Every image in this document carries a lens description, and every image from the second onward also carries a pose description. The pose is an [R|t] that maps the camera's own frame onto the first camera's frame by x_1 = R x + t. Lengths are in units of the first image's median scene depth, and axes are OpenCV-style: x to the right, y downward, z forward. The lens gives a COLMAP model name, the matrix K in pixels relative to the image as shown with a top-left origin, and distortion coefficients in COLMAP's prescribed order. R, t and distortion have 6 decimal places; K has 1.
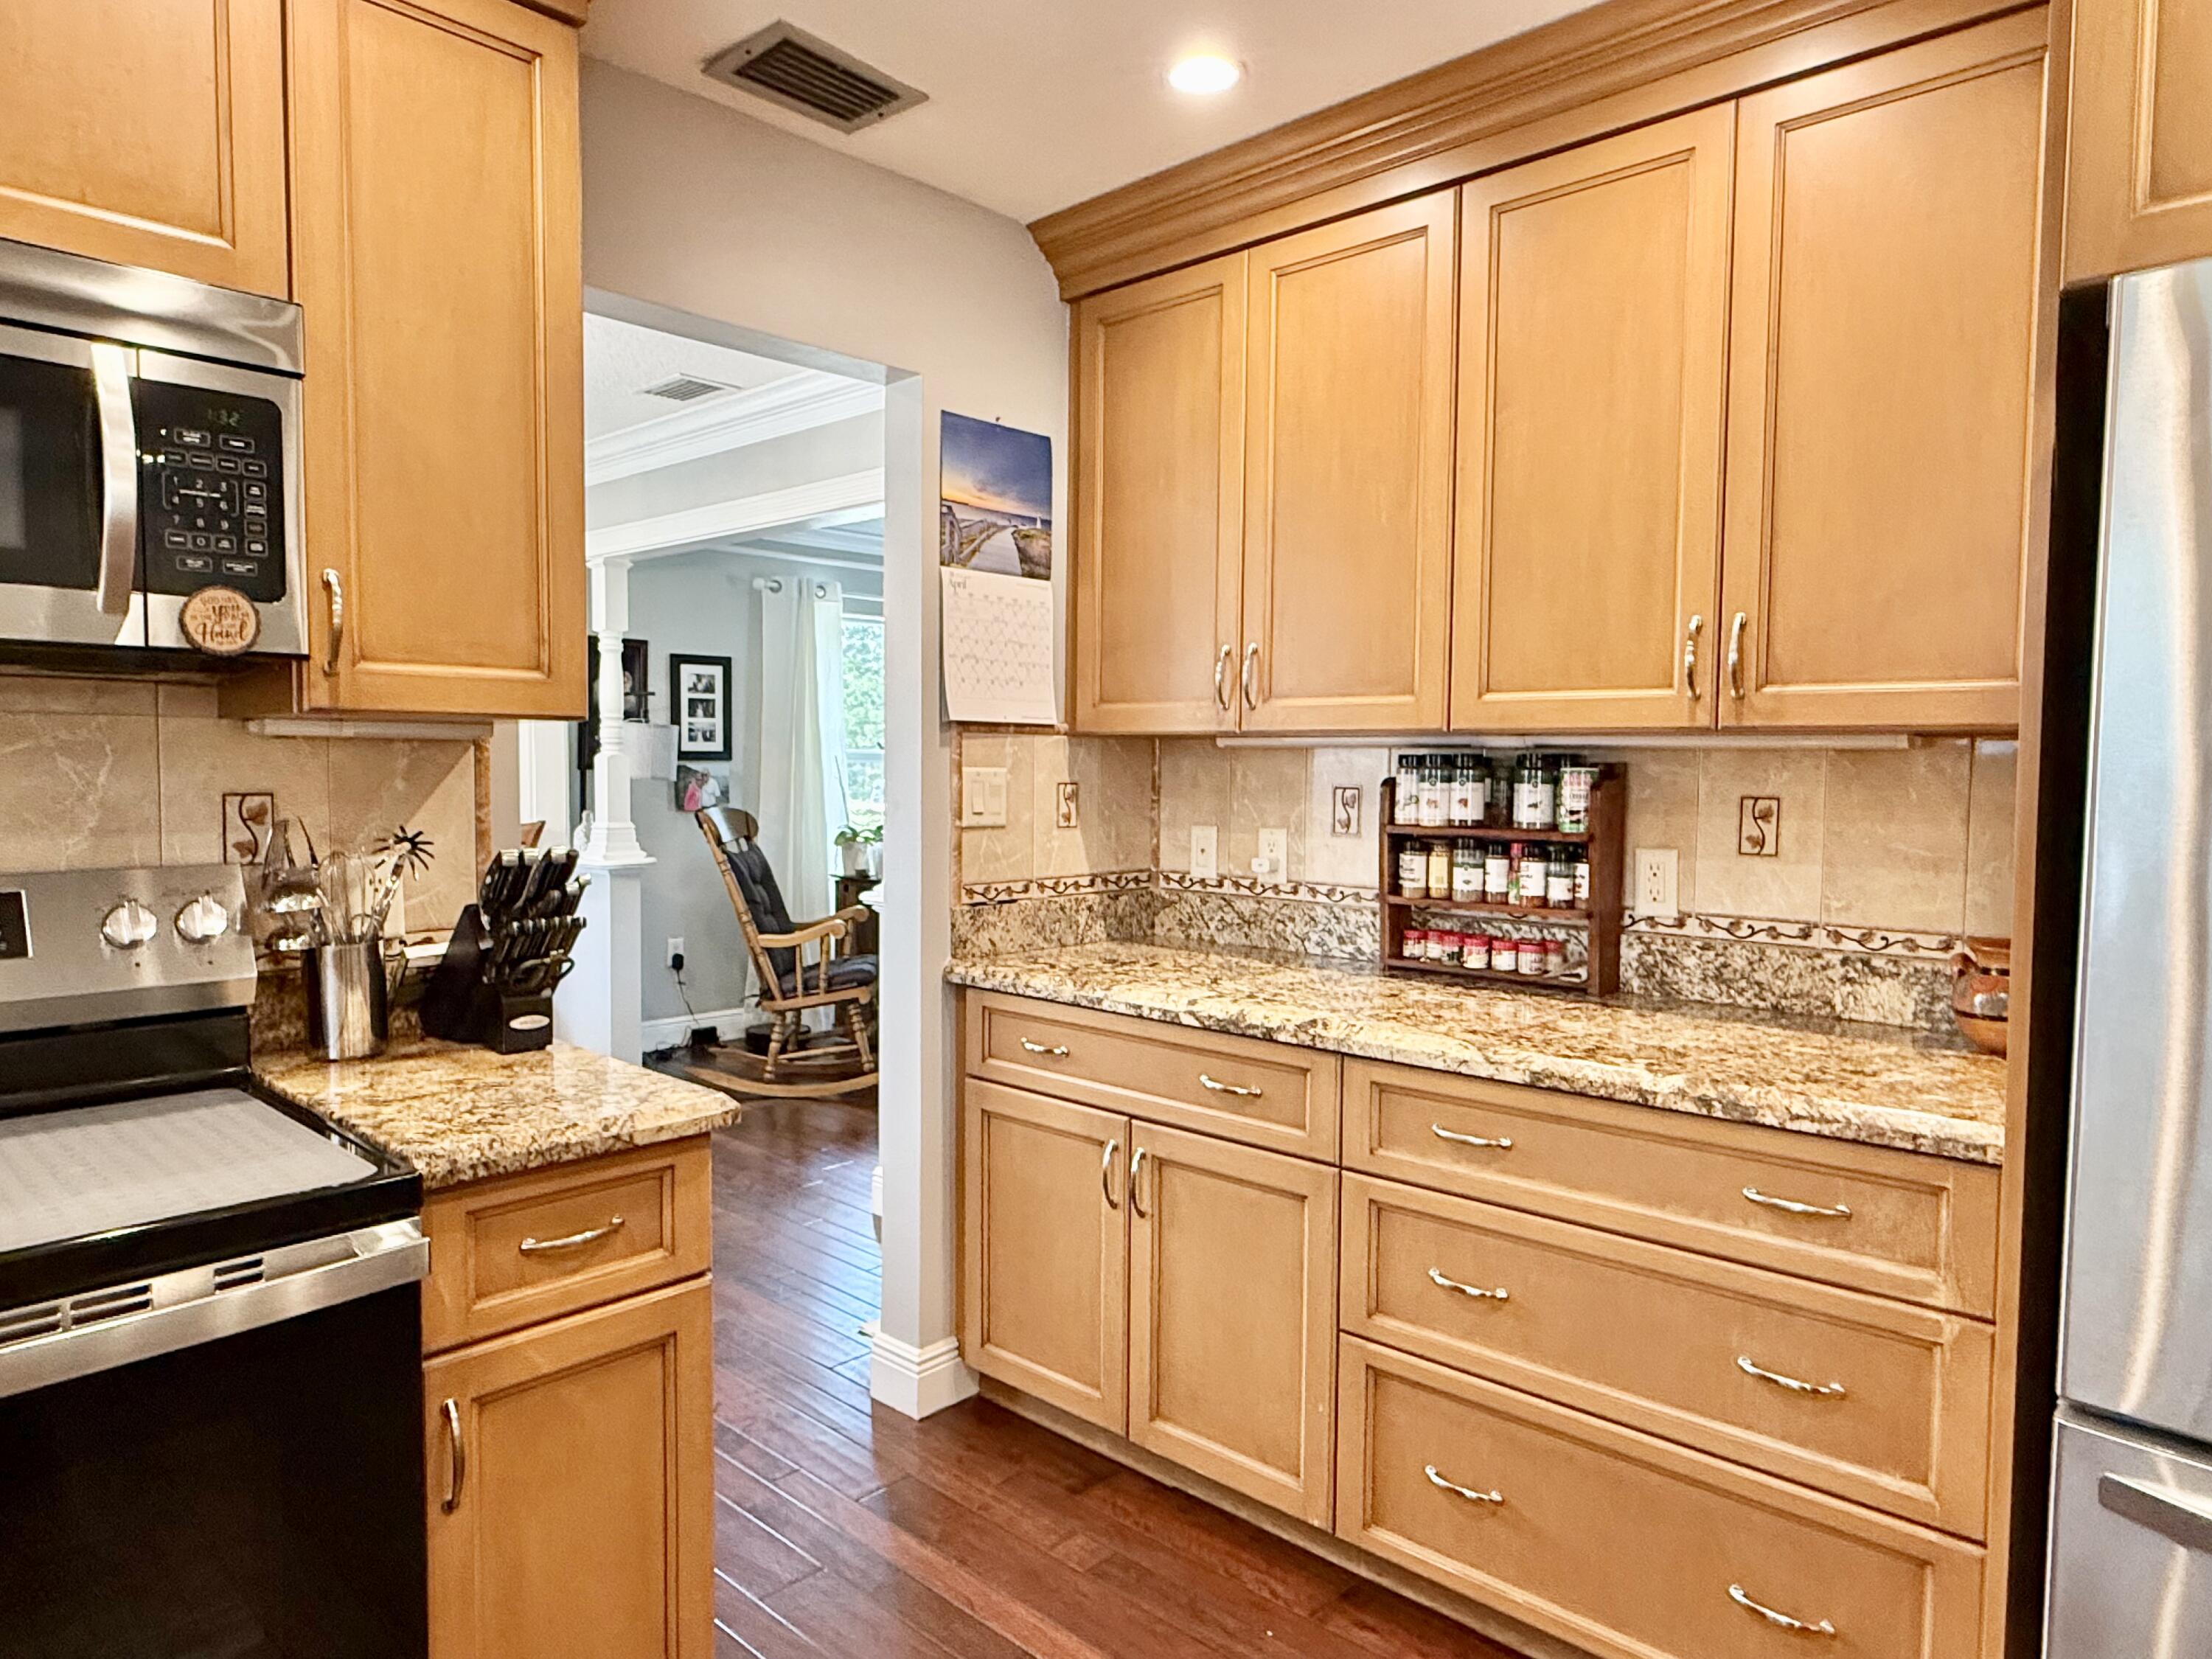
lens RADIAL K [[1384.2, 0, 1099.7], [0, 1384.2, 829.1], [0, 0, 1]] dist [0.003300, 0.001840]
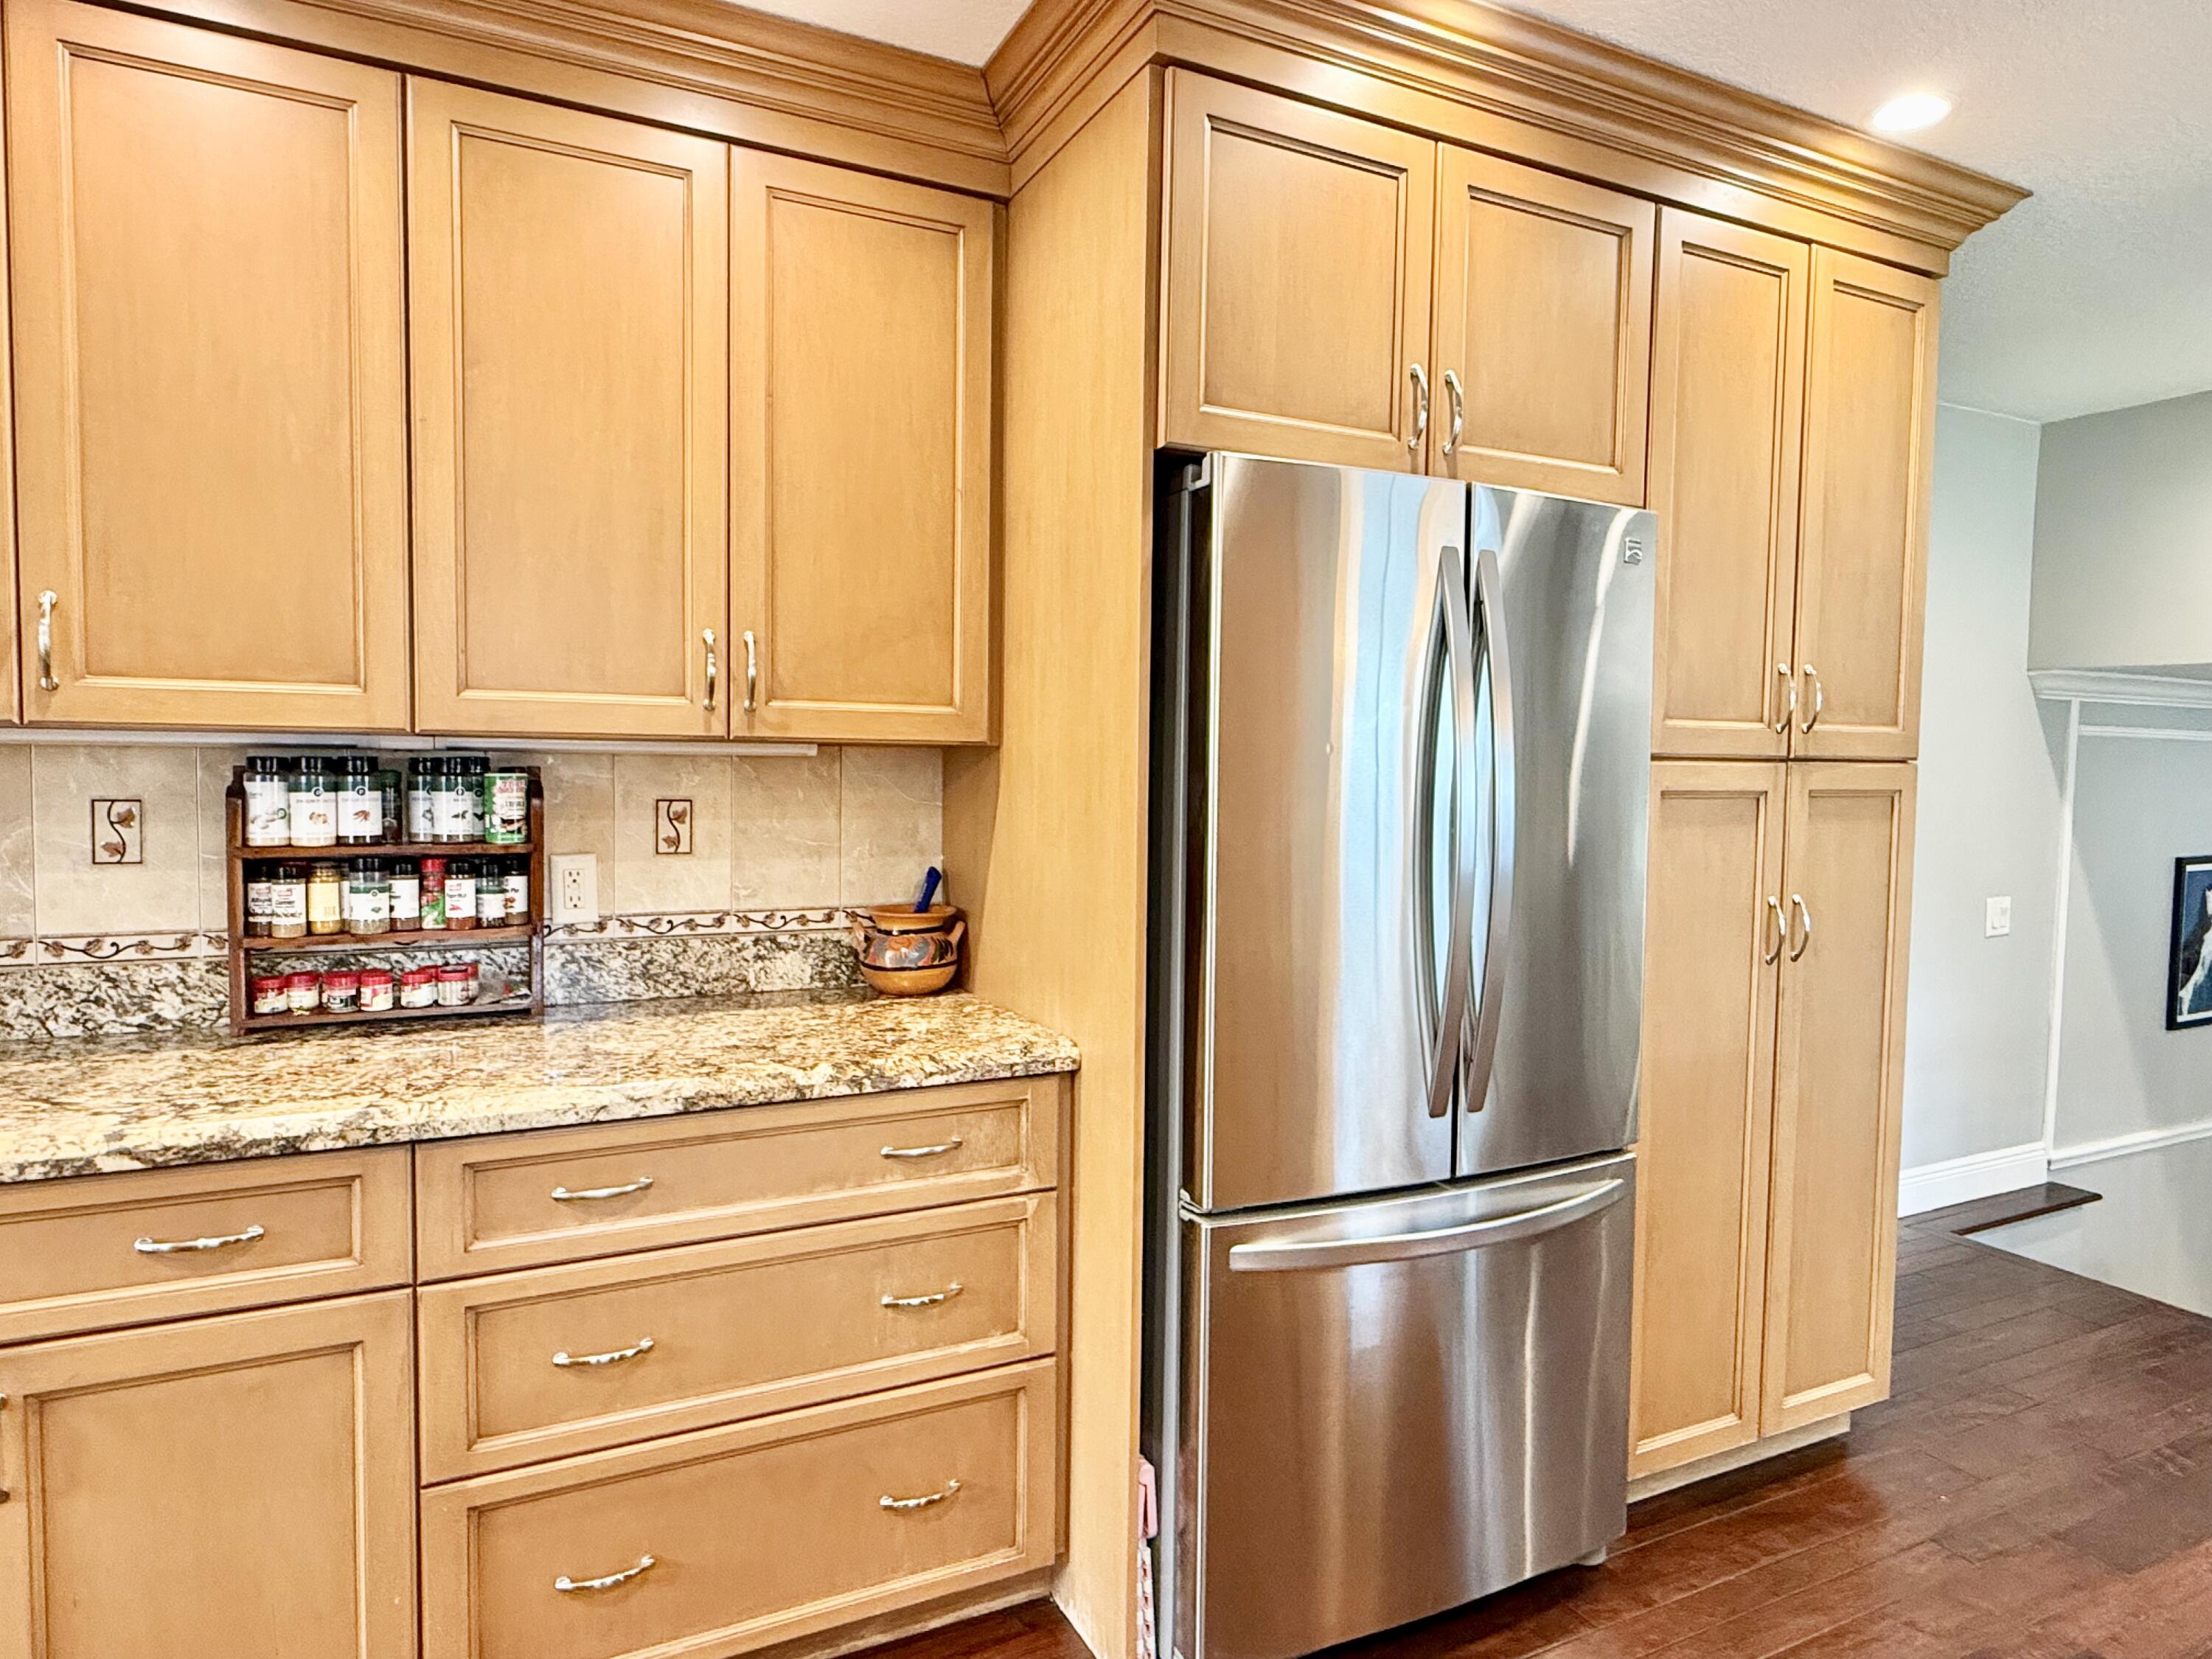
lens RADIAL K [[1287.6, 0, 1097.8], [0, 1287.6, 829.2], [0, 0, 1]] dist [0.001587, 0.001481]
pose [[0.362118, -0.051842, 0.930690, -0.333026], [0.036901, 0.998467, 0.041259, -0.029543], [-0.931402, 0.019403, 0.363476, 0.341285]]
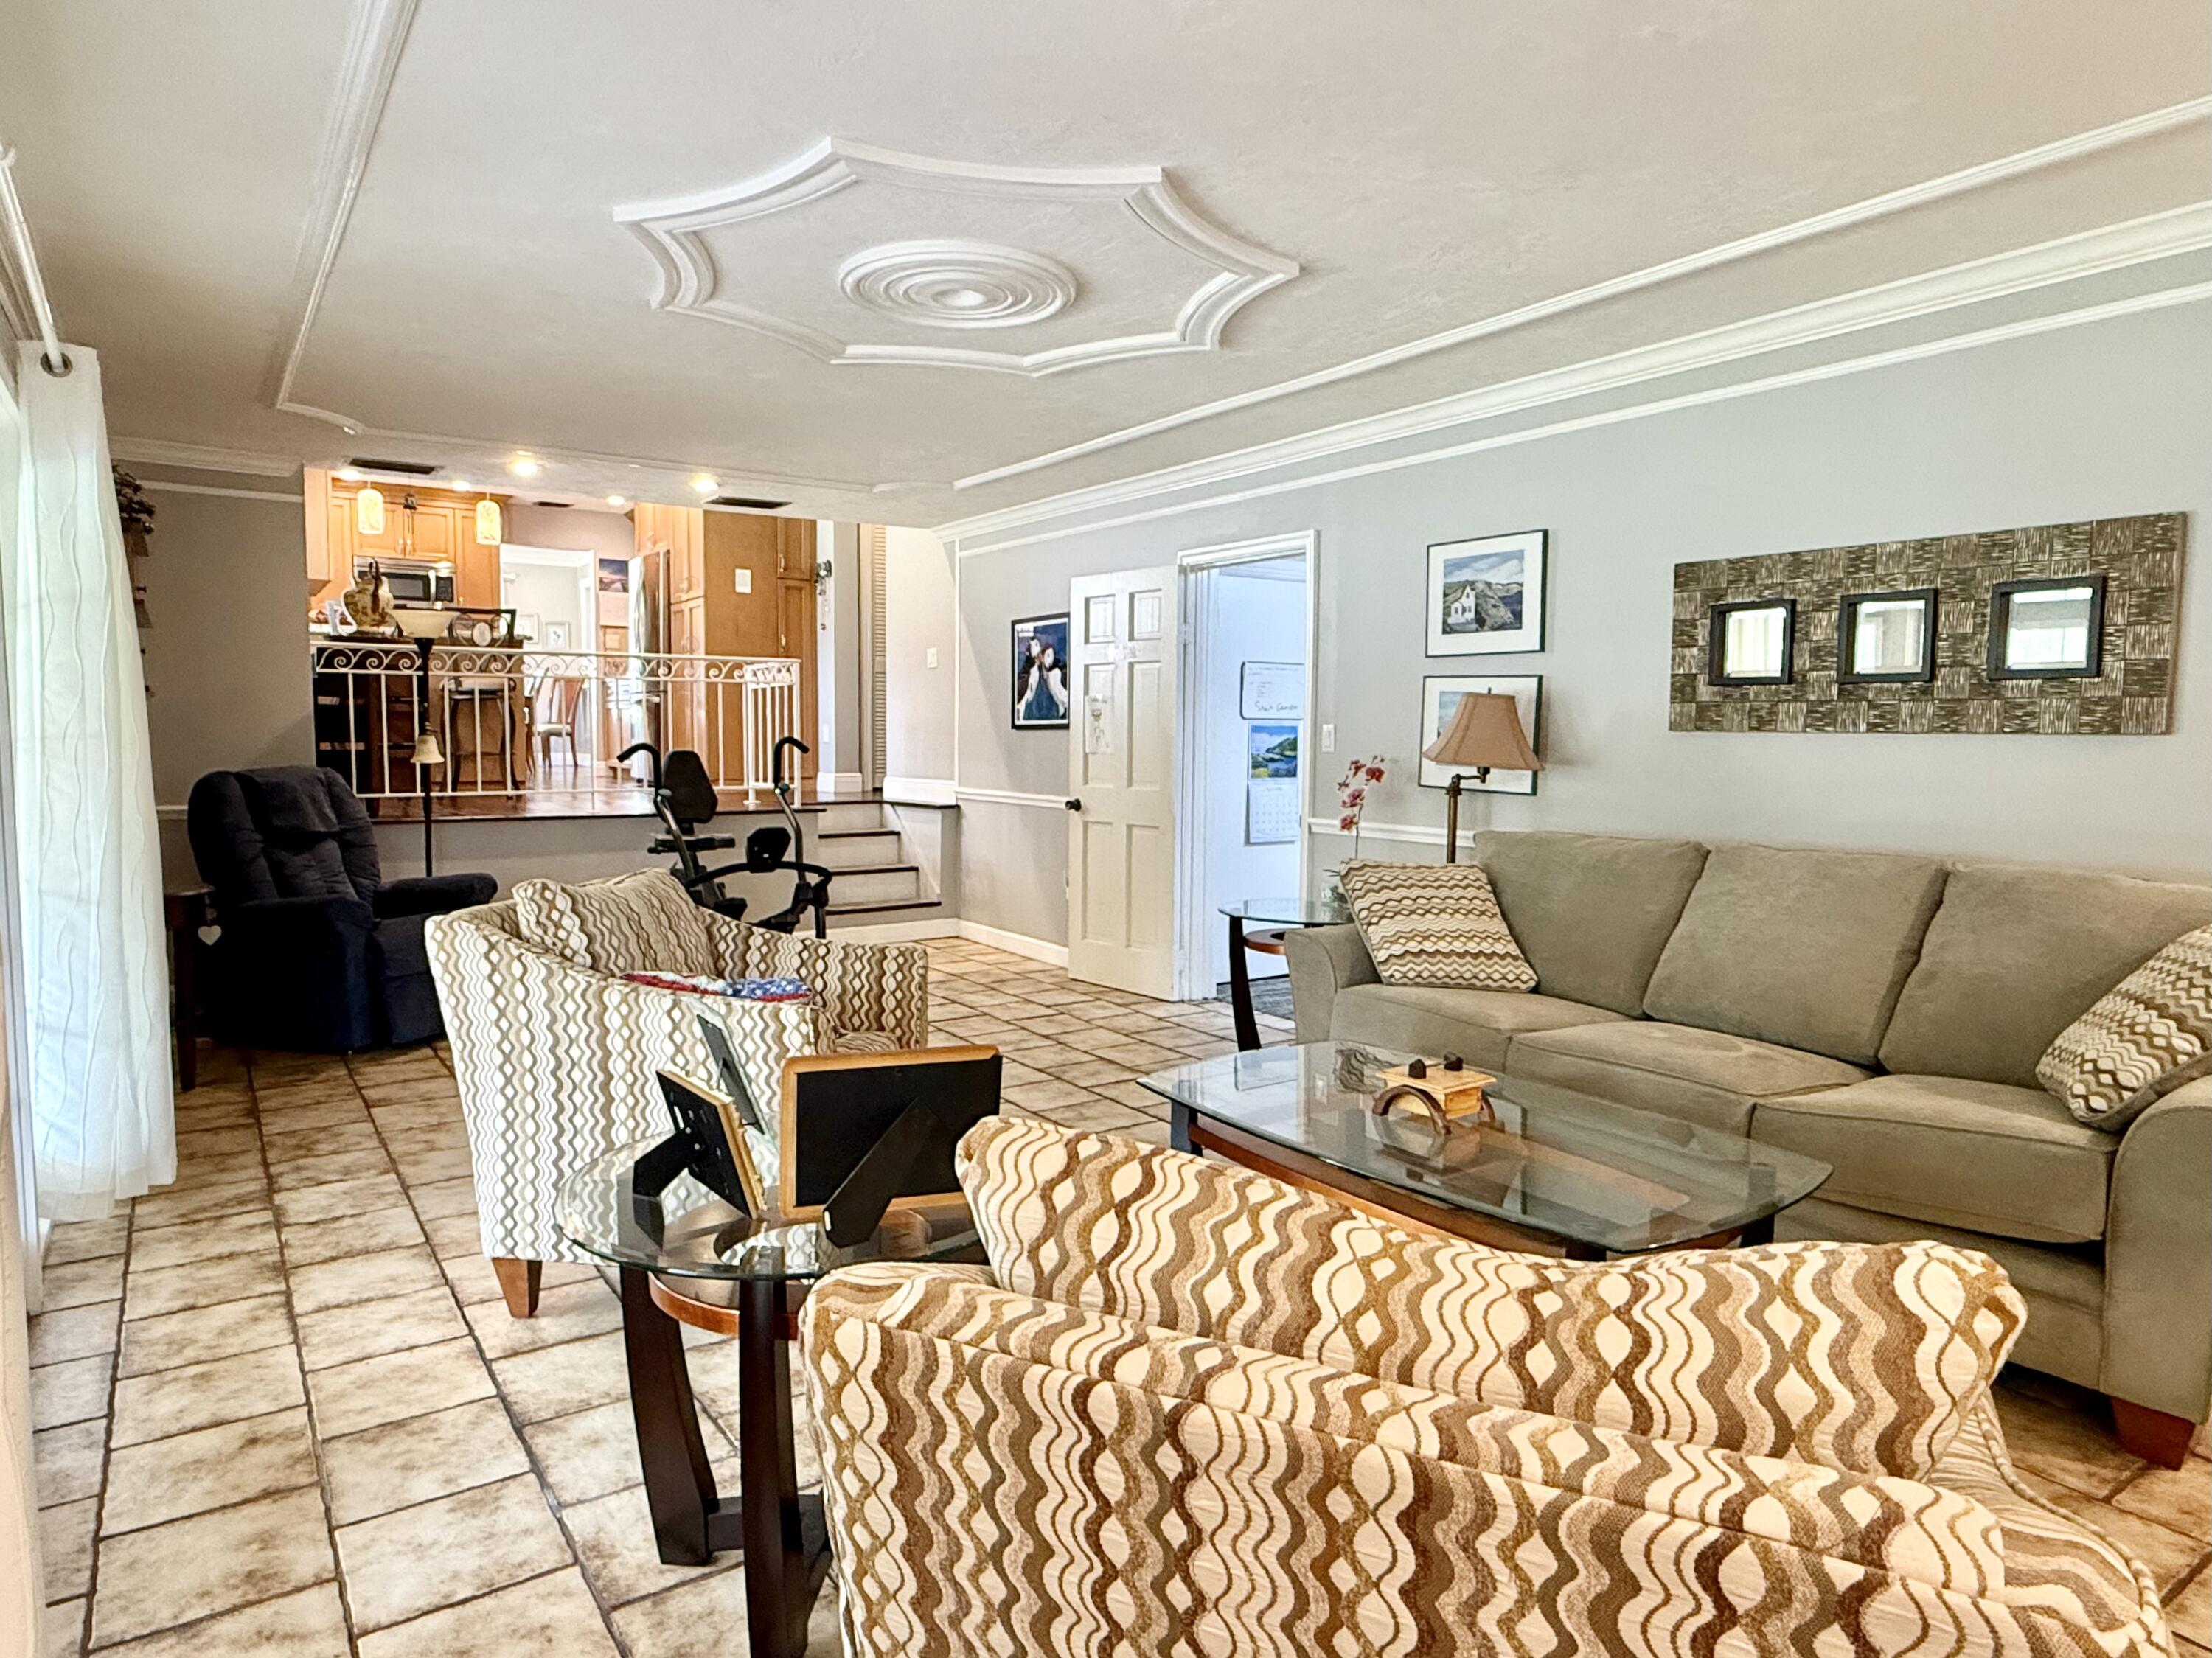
lens RADIAL K [[1287.5, 0, 1104.7], [0, 1287.5, 827.9], [0, 0, 1]] dist [0.001587, 0.001481]
pose [[0.978947, 0.011953, -0.203765, 2.392093], [-0.007074, 0.999671, 0.024653, 0.478118], [0.203993, -0.022693, 0.978709, -2.859588]]
